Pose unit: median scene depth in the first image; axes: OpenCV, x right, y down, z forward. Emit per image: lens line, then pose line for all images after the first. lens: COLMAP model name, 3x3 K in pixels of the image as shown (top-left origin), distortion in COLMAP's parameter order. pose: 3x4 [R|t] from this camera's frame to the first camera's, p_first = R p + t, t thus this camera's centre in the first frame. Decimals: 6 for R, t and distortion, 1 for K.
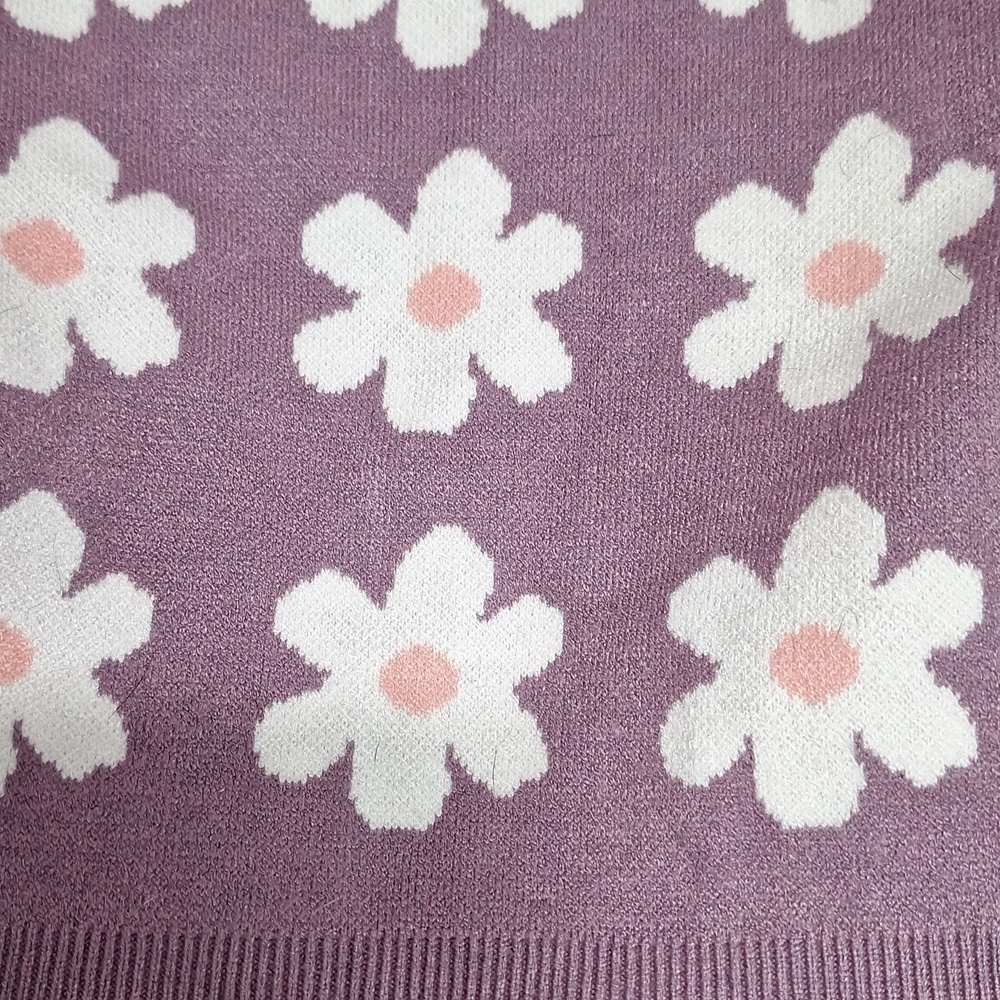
lens RADIAL K [[1503.1, 0, 500.0], [0, 1503.1, 500.0], [0, 0, 1]] dist [0.170599, -0.450835]
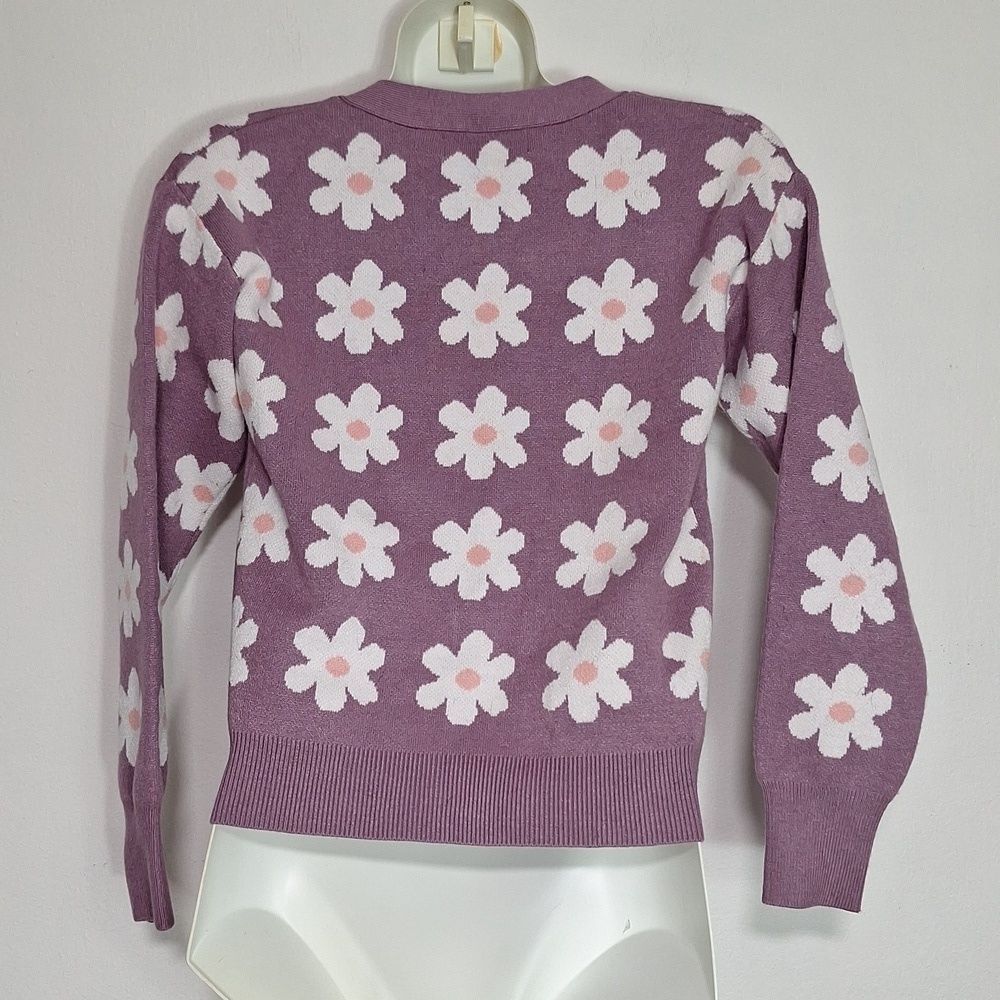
lens RADIAL K [[1503.1, 0, 500.0], [0, 1503.1, 500.0], [0, 0, 1]] dist [0.170599, -0.450835]
pose [[0.999210, 0.014826, -0.036880, 0.123247], [-0.018071, 0.995843, -0.089272, 0.026286], [0.035403, 0.089868, 0.995324, -2.159039]]
